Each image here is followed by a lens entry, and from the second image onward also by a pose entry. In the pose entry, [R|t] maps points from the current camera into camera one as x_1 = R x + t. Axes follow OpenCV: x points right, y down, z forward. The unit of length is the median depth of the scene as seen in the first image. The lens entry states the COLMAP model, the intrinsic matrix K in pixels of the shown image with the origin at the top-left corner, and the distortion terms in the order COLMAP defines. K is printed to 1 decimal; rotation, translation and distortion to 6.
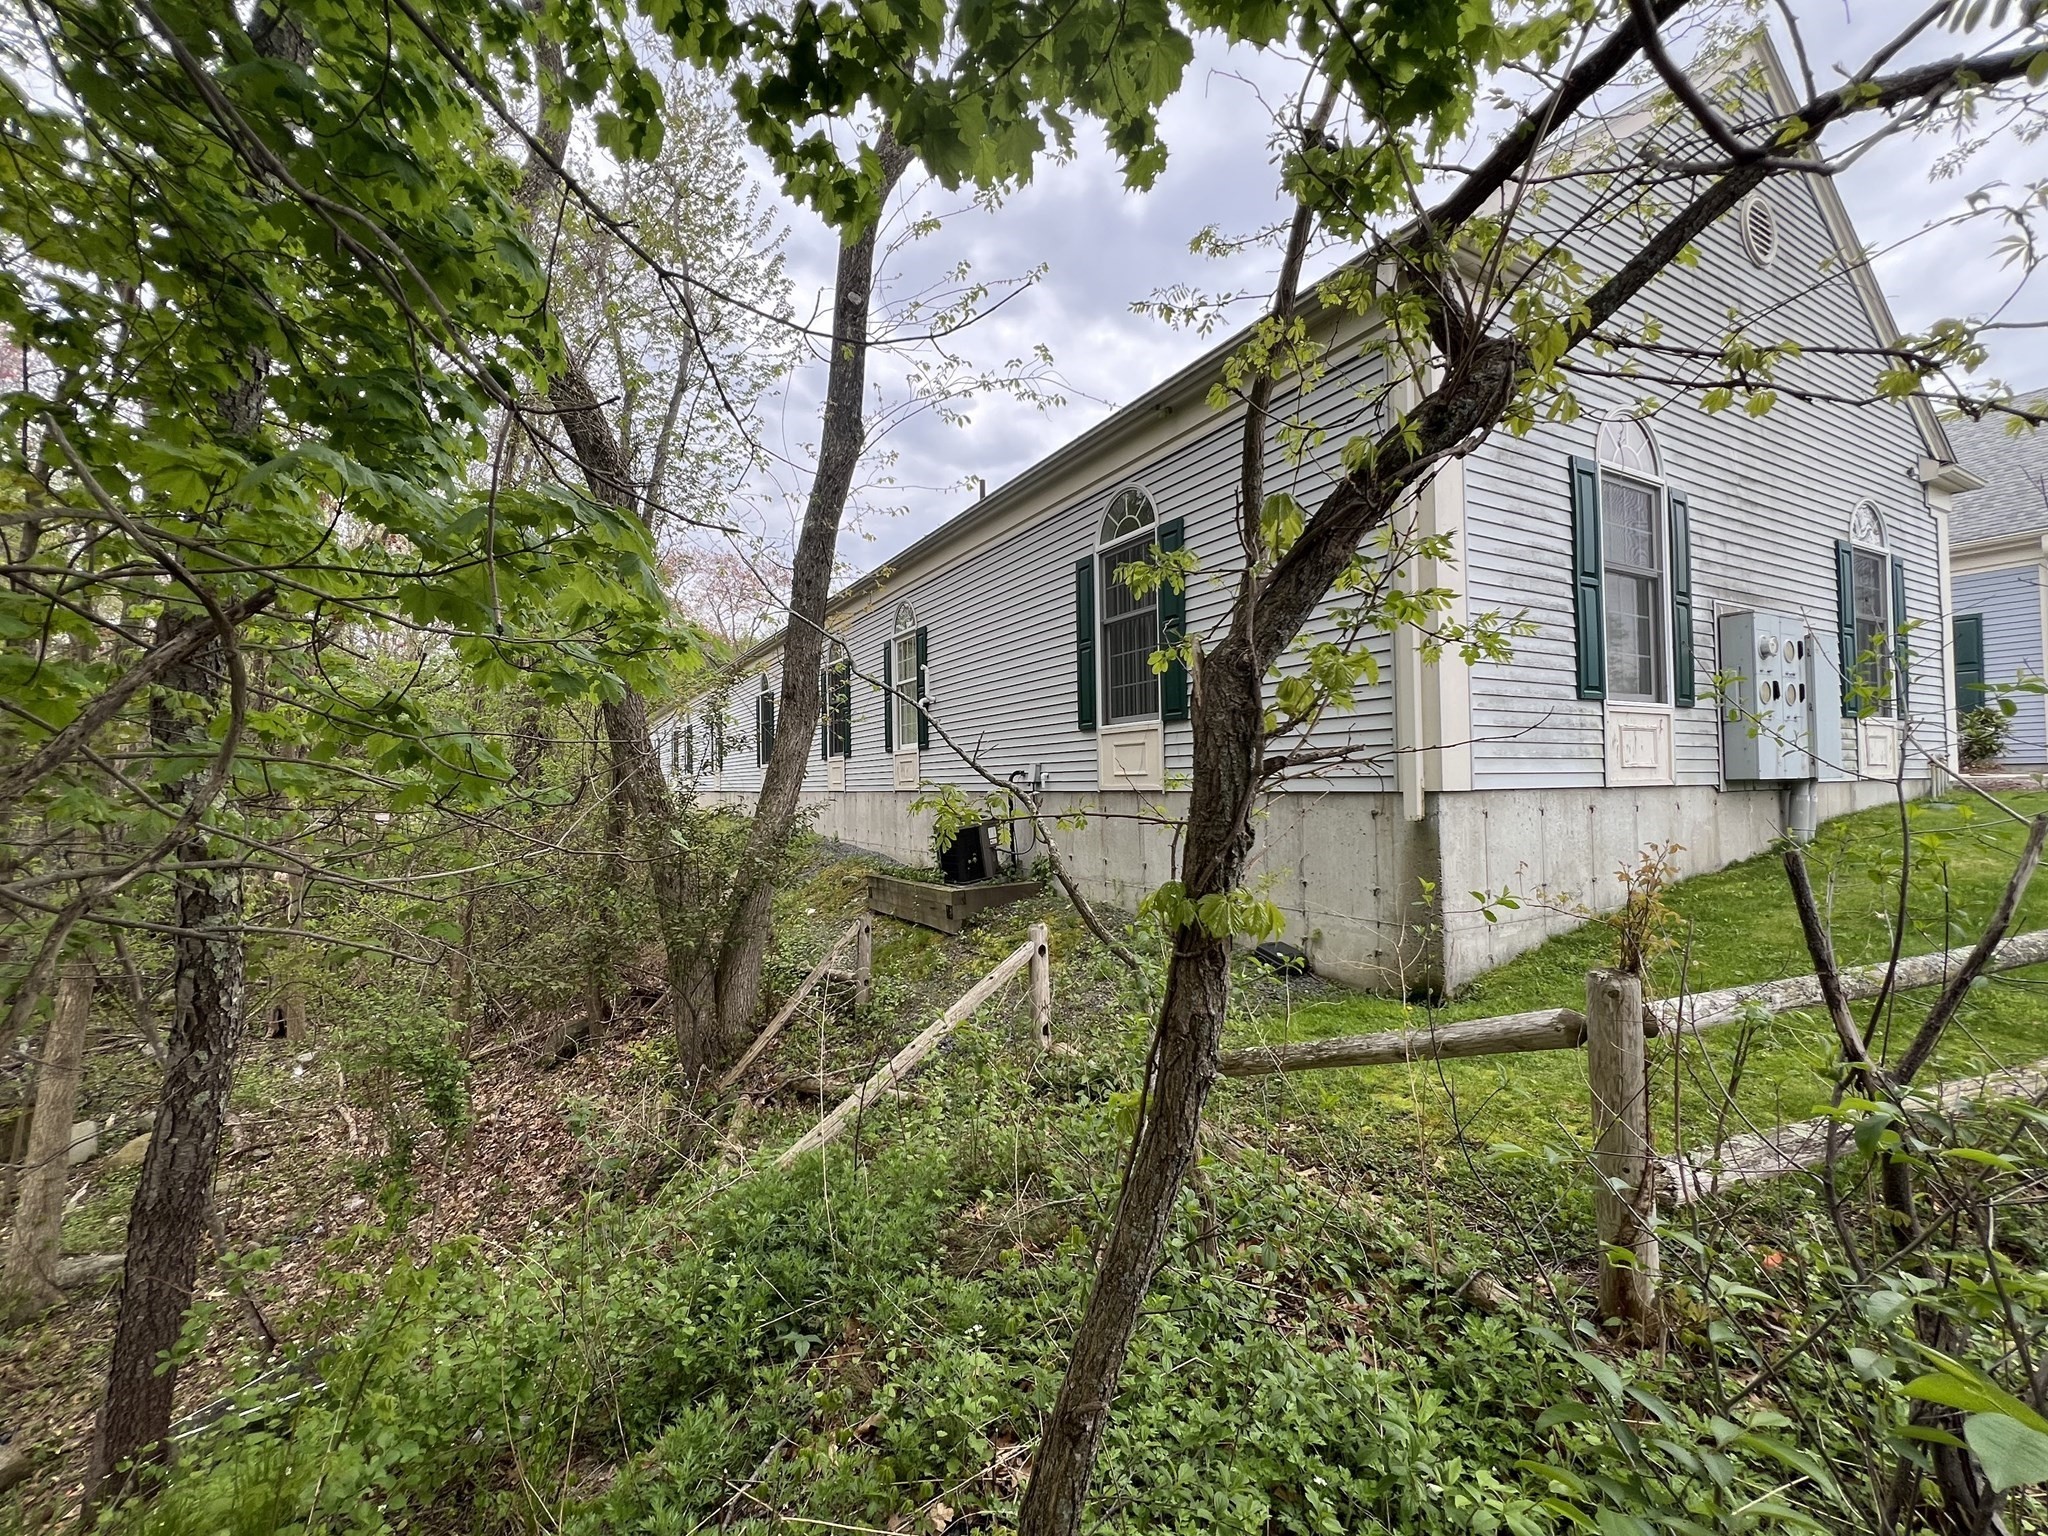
lens RADIAL K [[858.2, 0, 1024.0], [0, 858.2, 768.0], [0, 0, 1]] dist [0.001896, 0.000239]
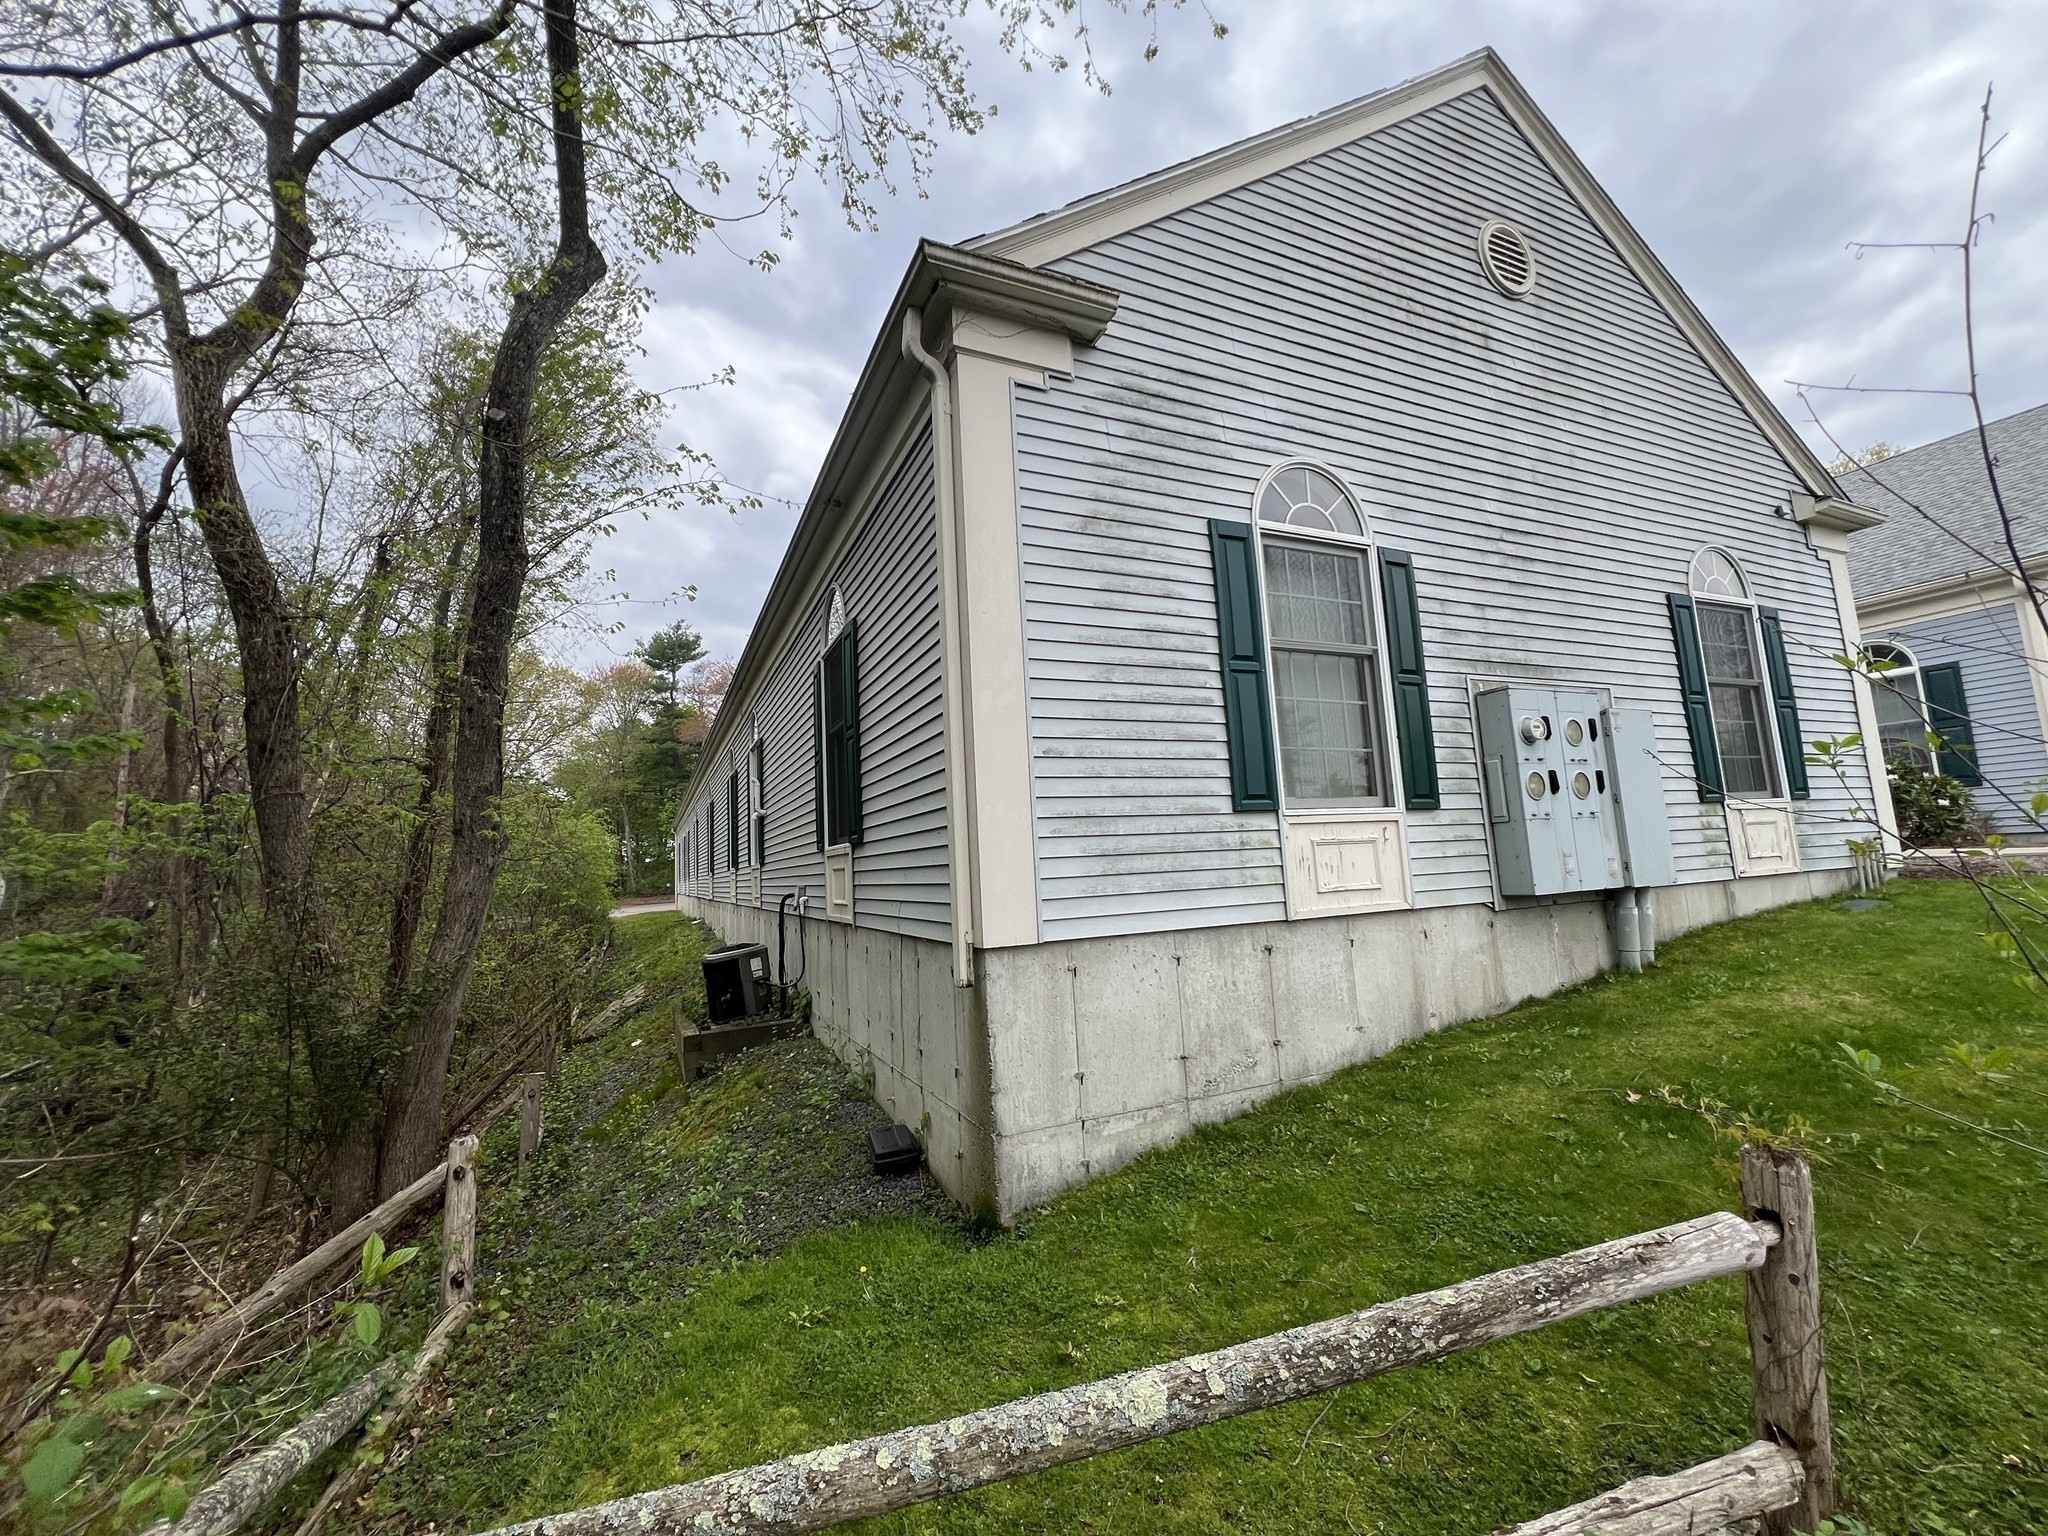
lens RADIAL K [[815.1, 0, 1024.0], [0, 815.1, 768.0], [0, 0, 1]] dist [-0.001619, -0.000174]
pose [[0.995155, -0.046625, -0.086560, 0.455038], [0.037665, 0.994029, -0.102410, -0.044665], [0.090818, 0.098653, 0.990969, 0.201463]]
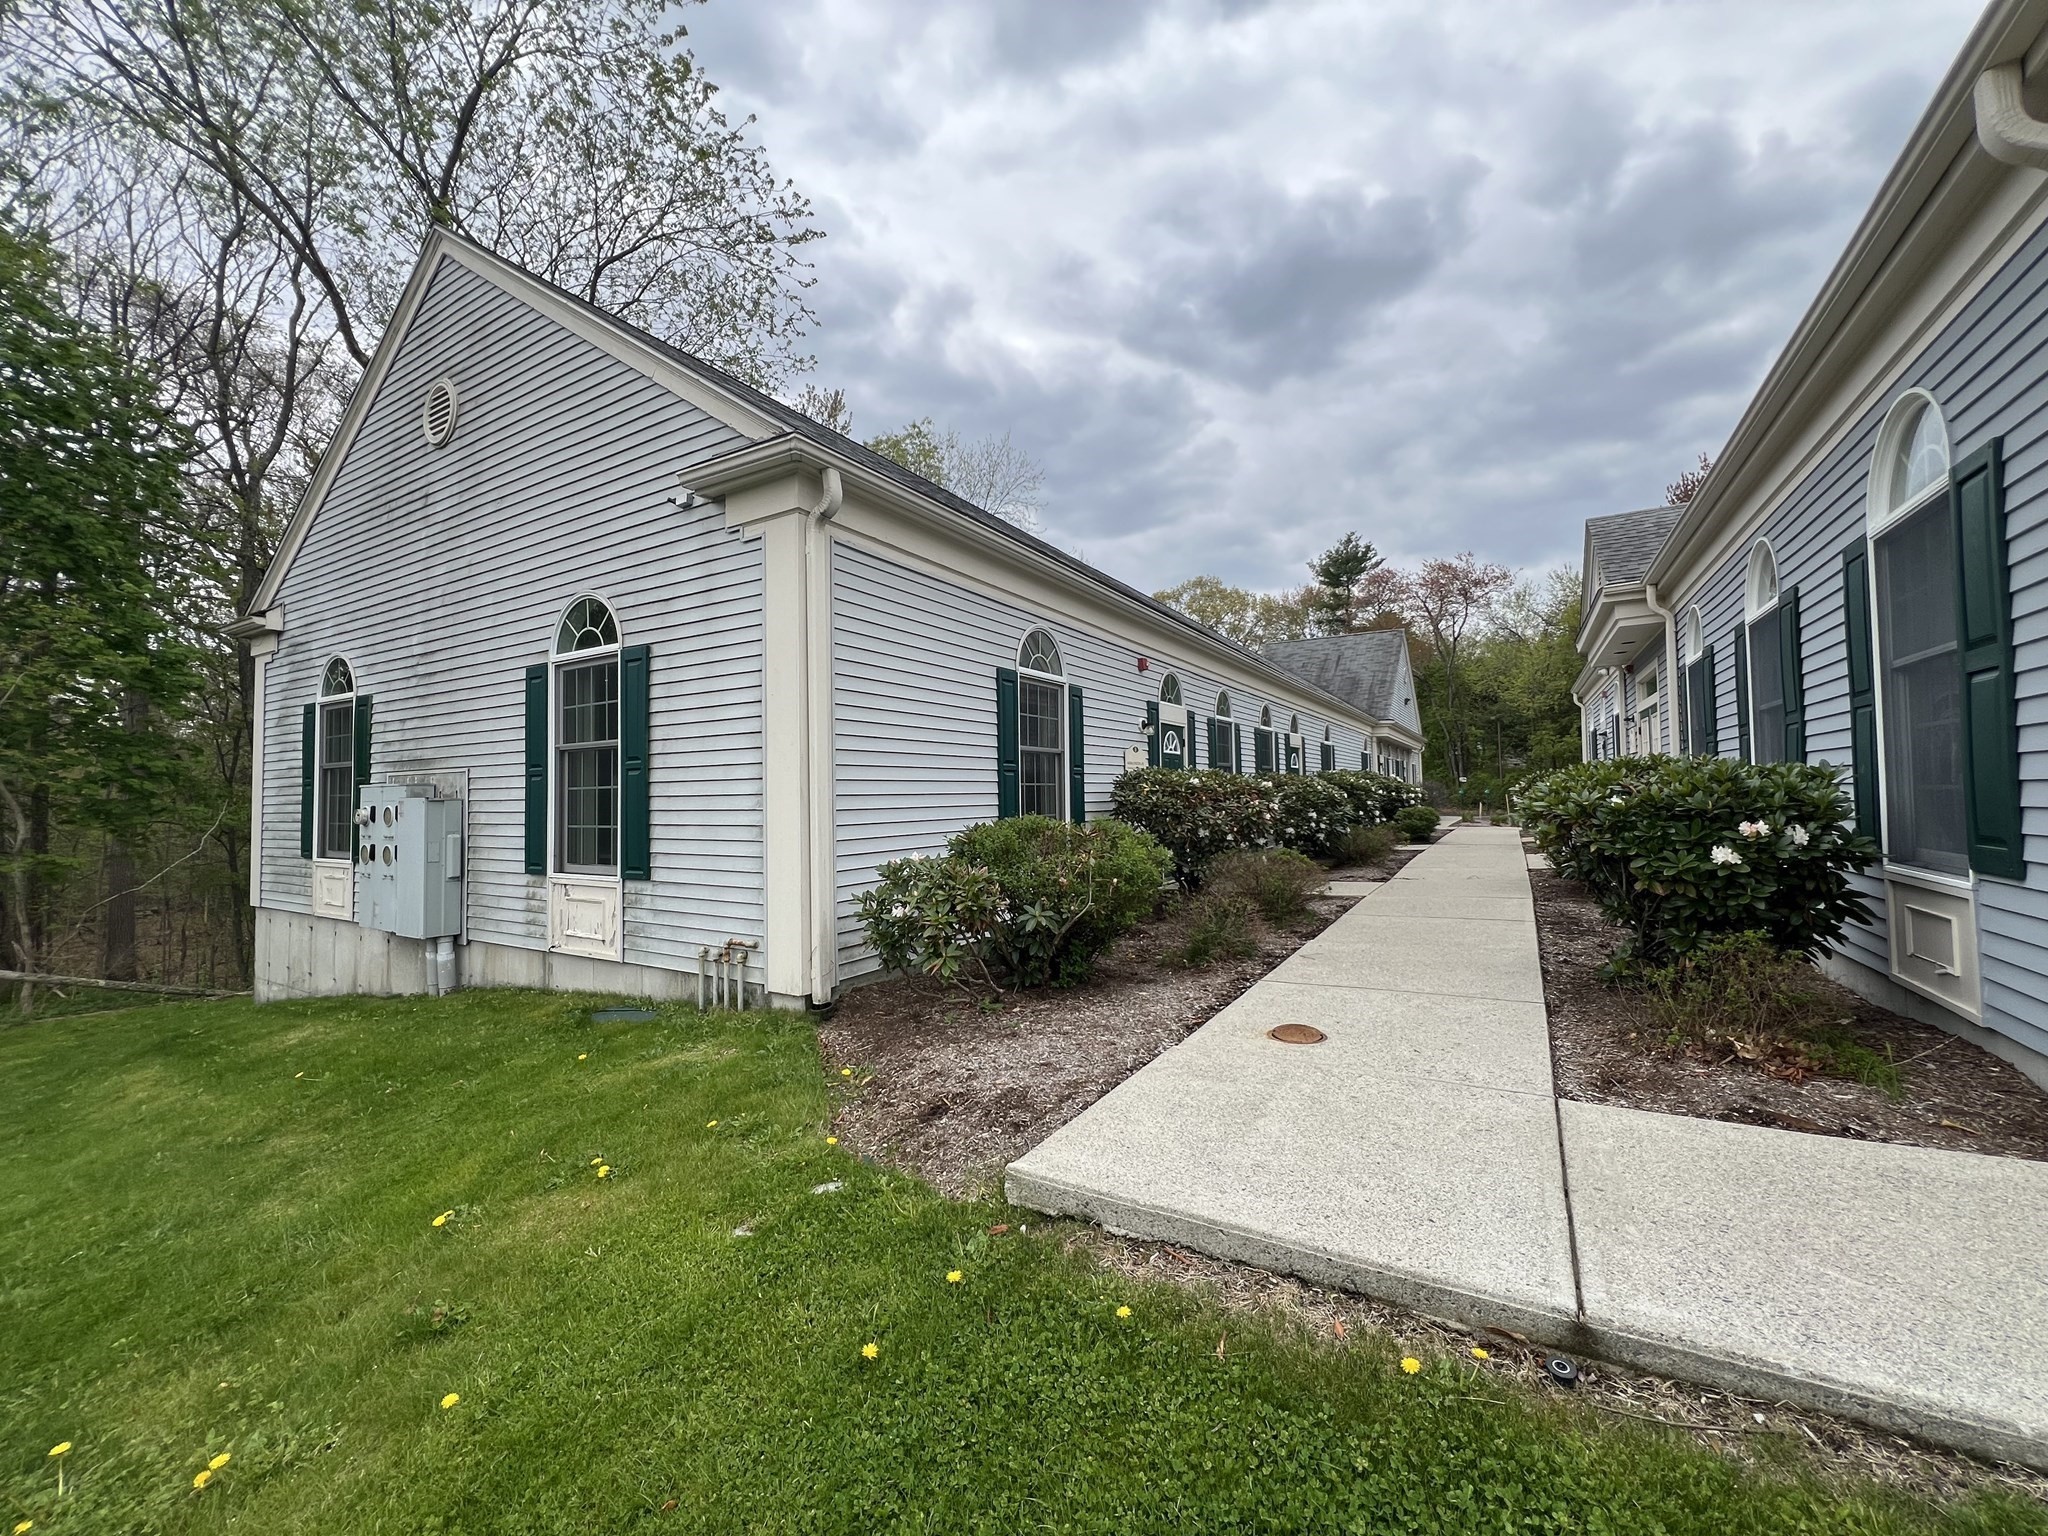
lens RADIAL K [[815.1, 0, 1024.0], [0, 815.1, 768.0], [0, 0, 1]] dist [-0.001619, -0.000174]
pose [[0.490591, -0.021913, -0.871114, 2.296339], [0.025213, 0.999622, -0.010946, -0.172747], [0.871025, -0.016593, 0.490958, 1.246308]]
